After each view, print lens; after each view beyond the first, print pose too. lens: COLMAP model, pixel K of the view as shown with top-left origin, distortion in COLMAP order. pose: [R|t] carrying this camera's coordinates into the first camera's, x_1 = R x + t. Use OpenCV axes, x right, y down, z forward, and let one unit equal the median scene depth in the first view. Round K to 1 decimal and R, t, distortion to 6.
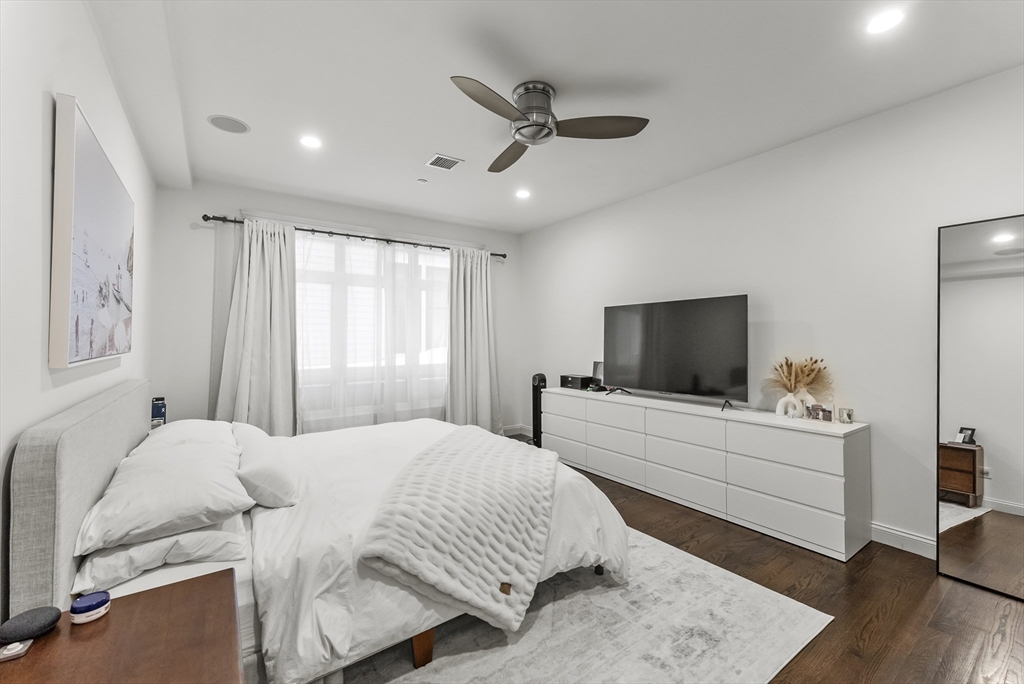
lens RADIAL K [[416.0, 0, 513.6], [0, 416.0, 322.9], [0, 0, 1]] dist [0.001437, -0.000051]
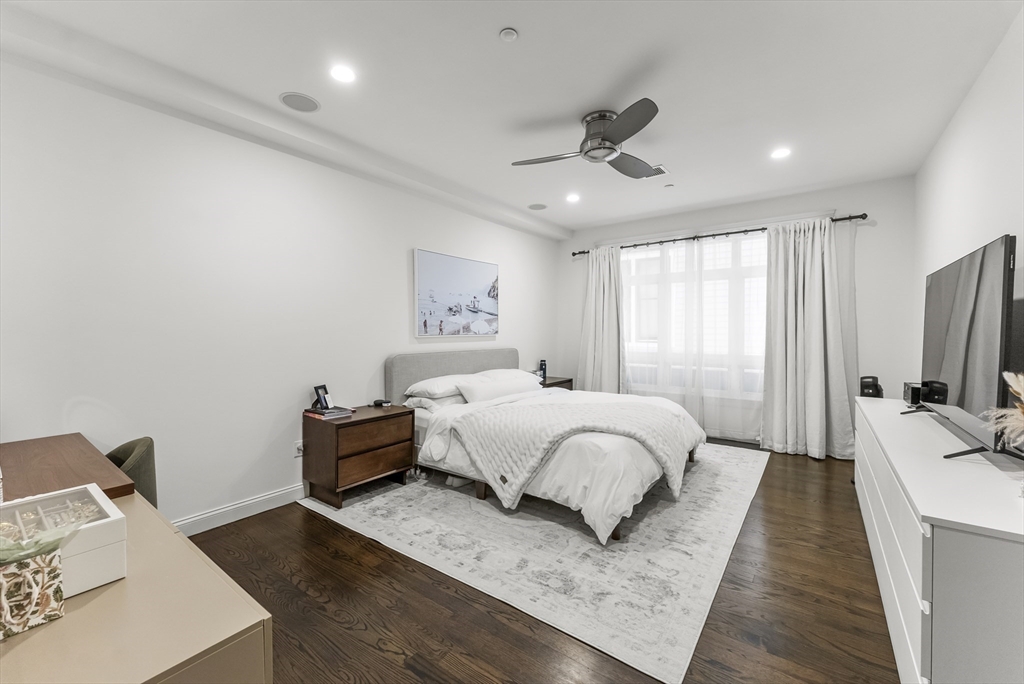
lens RADIAL K [[416.0, 0, 513.6], [0, 416.0, 322.9], [0, 0, 1]] dist [0.001437, -0.000051]
pose [[0.313476, -0.014001, -0.949493, 1.272825], [0.035247, 0.999374, -0.003100, 0.023230], [0.948942, -0.032495, 0.313773, 0.445206]]
